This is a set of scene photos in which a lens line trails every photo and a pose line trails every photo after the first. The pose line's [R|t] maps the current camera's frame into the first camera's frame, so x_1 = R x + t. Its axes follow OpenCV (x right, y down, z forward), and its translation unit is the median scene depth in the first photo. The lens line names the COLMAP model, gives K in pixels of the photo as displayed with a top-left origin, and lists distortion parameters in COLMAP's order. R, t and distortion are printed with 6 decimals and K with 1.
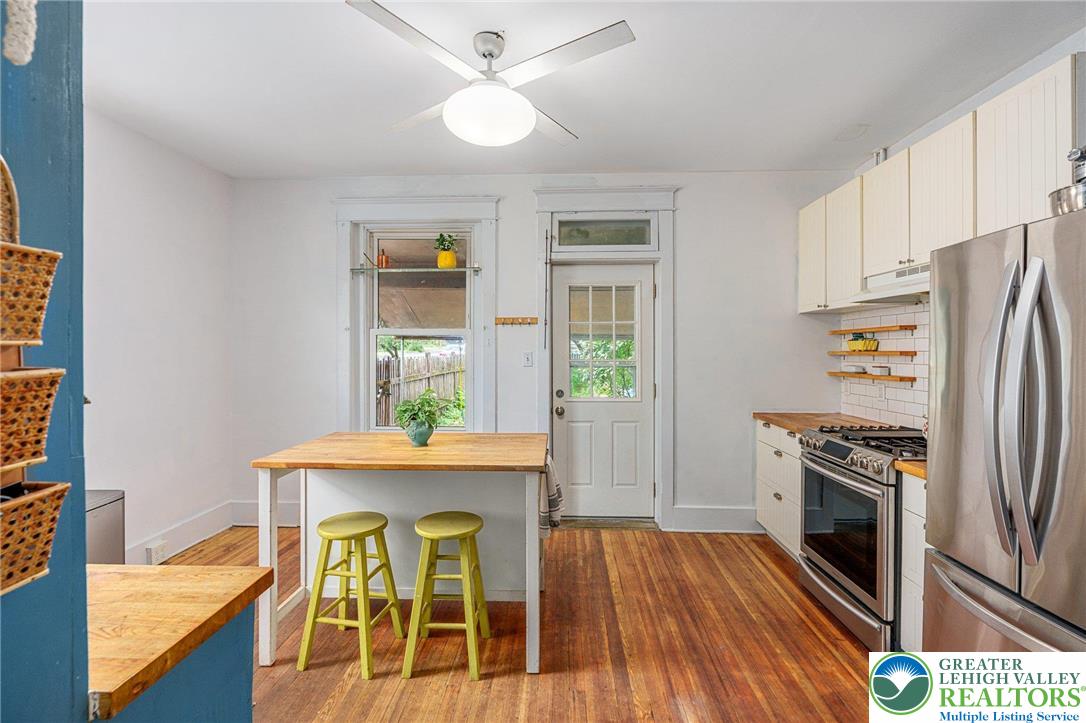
lens RADIAL K [[488.9, 0, 544.4], [0, 488.9, 356.3], [0, 0, 1]] dist [-0.004256, 0.001012]
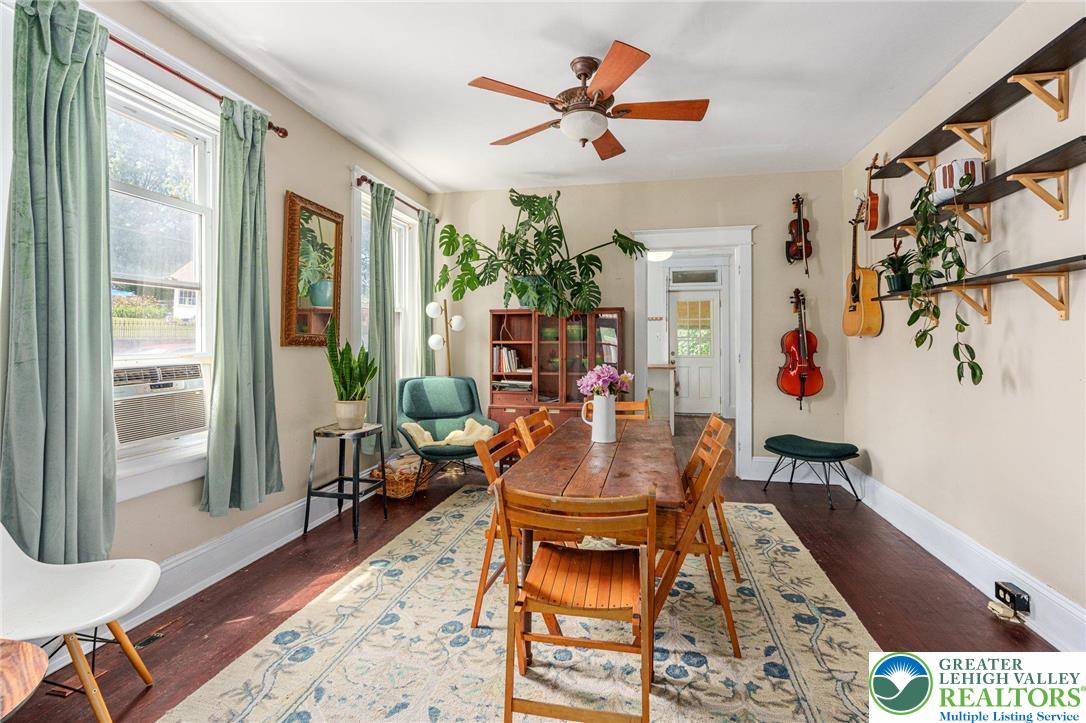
lens RADIAL K [[488.9, 0, 545.7], [0, 488.9, 340.3], [0, 0, 1]] dist [-0.004256, 0.001012]
pose [[0.985708, 0.000390, -0.168462, -0.173923], [-0.003738, 0.999802, -0.019557, 0.071953], [0.168421, 0.019907, 0.985514, -1.307838]]
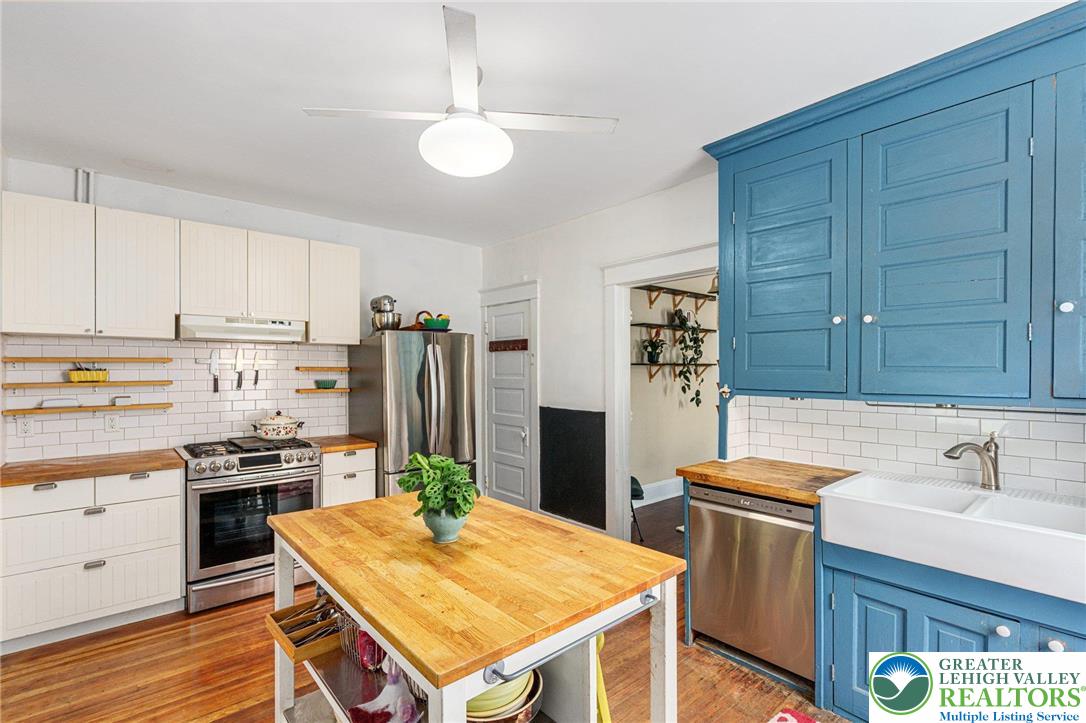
lens RADIAL K [[488.9, 0, 539.0], [0, 488.9, 368.9], [0, 0, 1]] dist [-0.004256, 0.001012]
pose [[-0.671893, 0.003692, 0.740639, -0.591437], [0.014962, 0.999851, 0.008589, -0.030177], [-0.740497, 0.016853, -0.671848, 0.967428]]
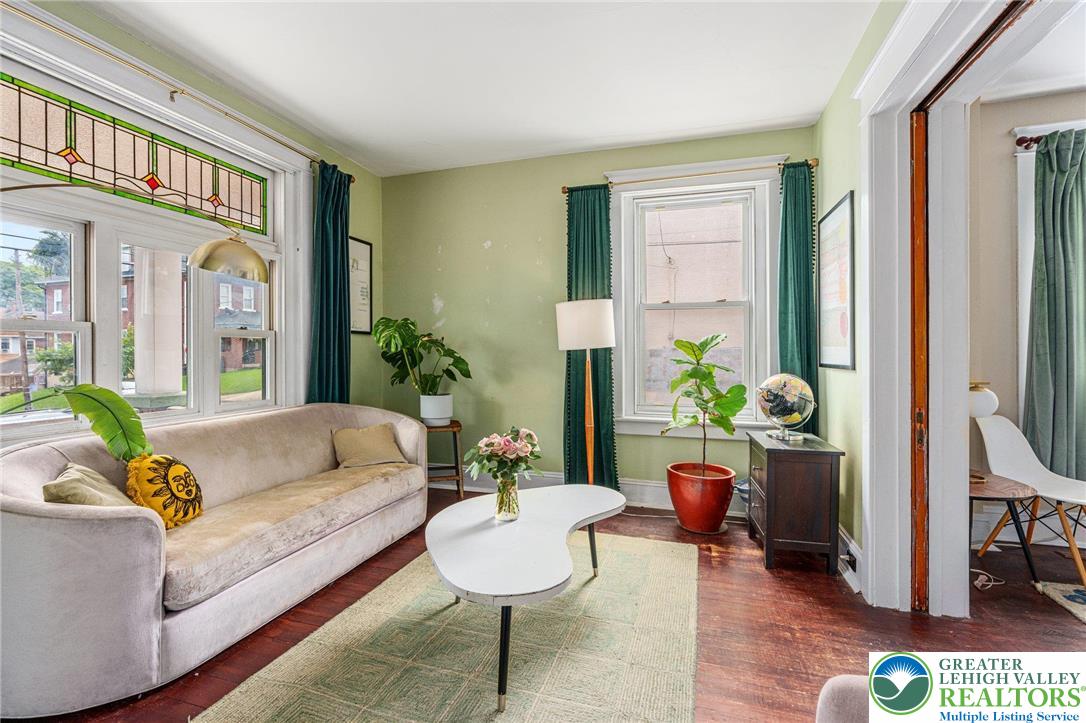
lens RADIAL K [[488.9, 0, 538.7], [0, 488.9, 350.8], [0, 0, 1]] dist [-0.004256, 0.001012]
pose [[-0.268516, 0.004264, -0.963266, 0.277771], [-0.014369, 0.999861, 0.008431, 0.084075], [0.963168, 0.016106, -0.268417, -1.528219]]
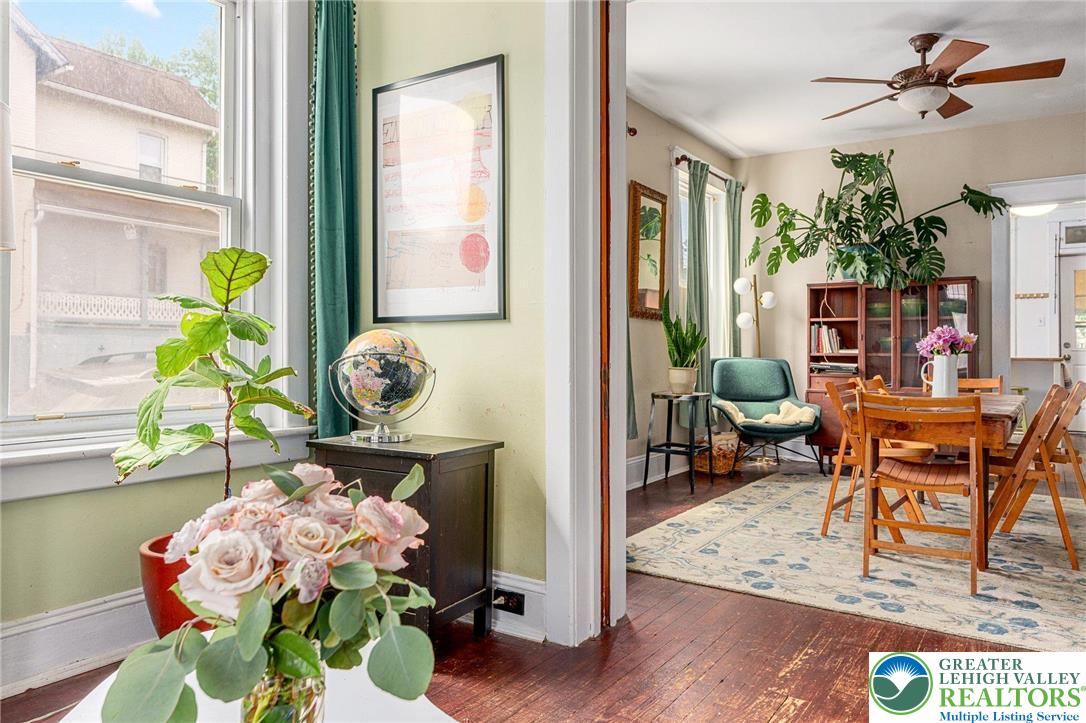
lens RADIAL K [[738.6, 0, 554.0], [0, 738.6, 336.8], [0, 0, 1]] dist [0.003428, 0.004136]
pose [[0.850615, -0.002912, -0.525781, -0.122310], [-0.013837, 0.999514, -0.027922, 0.151833], [0.525607, 0.031026, 0.850161, -1.886726]]
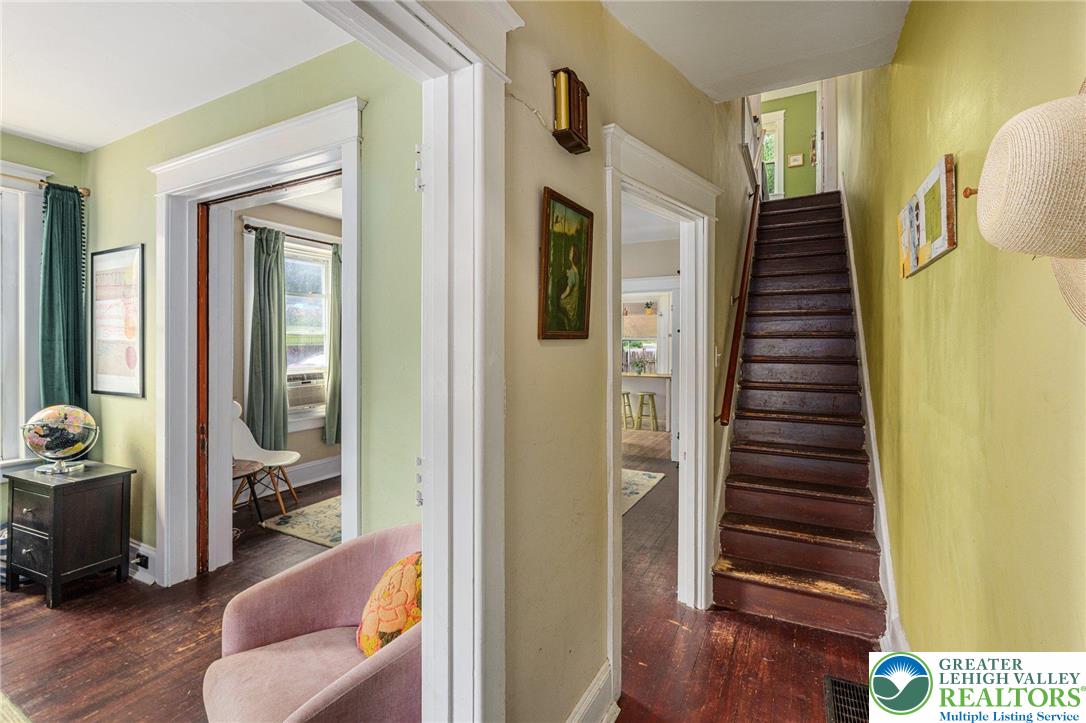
lens RADIAL K [[488.9, 0, 539.0], [0, 488.9, 342.8], [0, 0, 1]] dist [-0.004256, 0.001012]
pose [[0.899780, 0.003282, -0.436331, 0.446615], [-0.011838, 0.999787, -0.016892, 0.021693], [0.436183, 0.020364, 0.899628, -1.742038]]
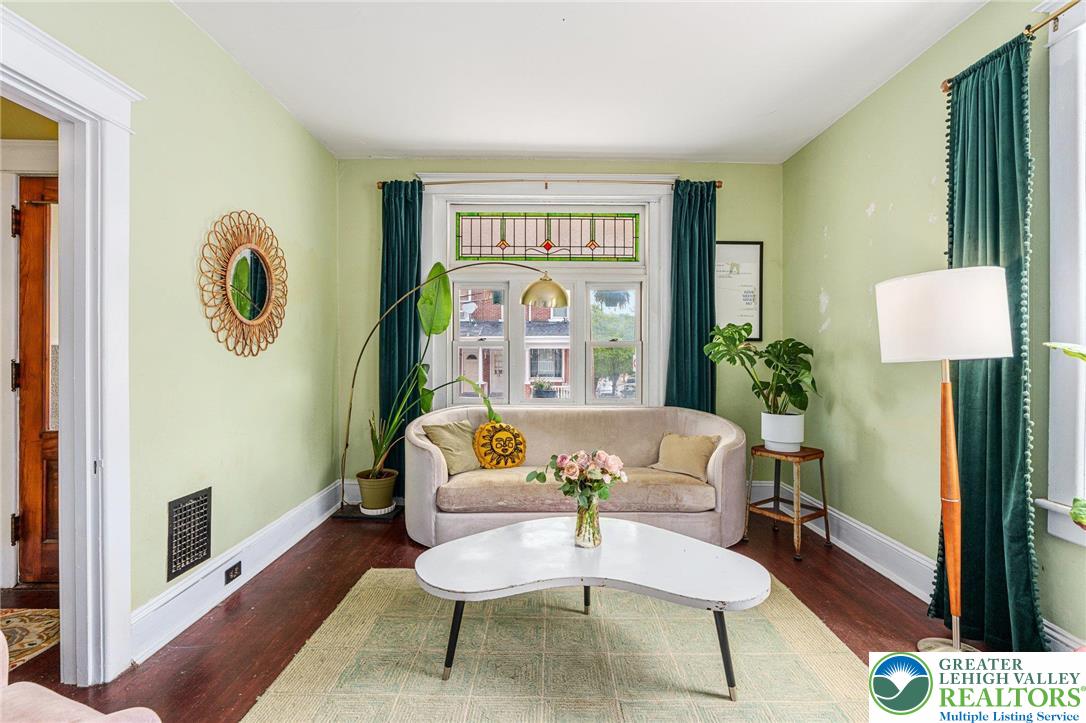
lens RADIAL K [[488.9, 0, 542.4], [0, 488.9, 356.2], [0, 0, 1]] dist [-0.004256, 0.001012]
pose [[-0.999107, 0.000539, -0.042258, -0.243734], [-0.000472, 0.999714, 0.023930, 0.068060], [0.042259, 0.023928, -0.998820, -1.156240]]
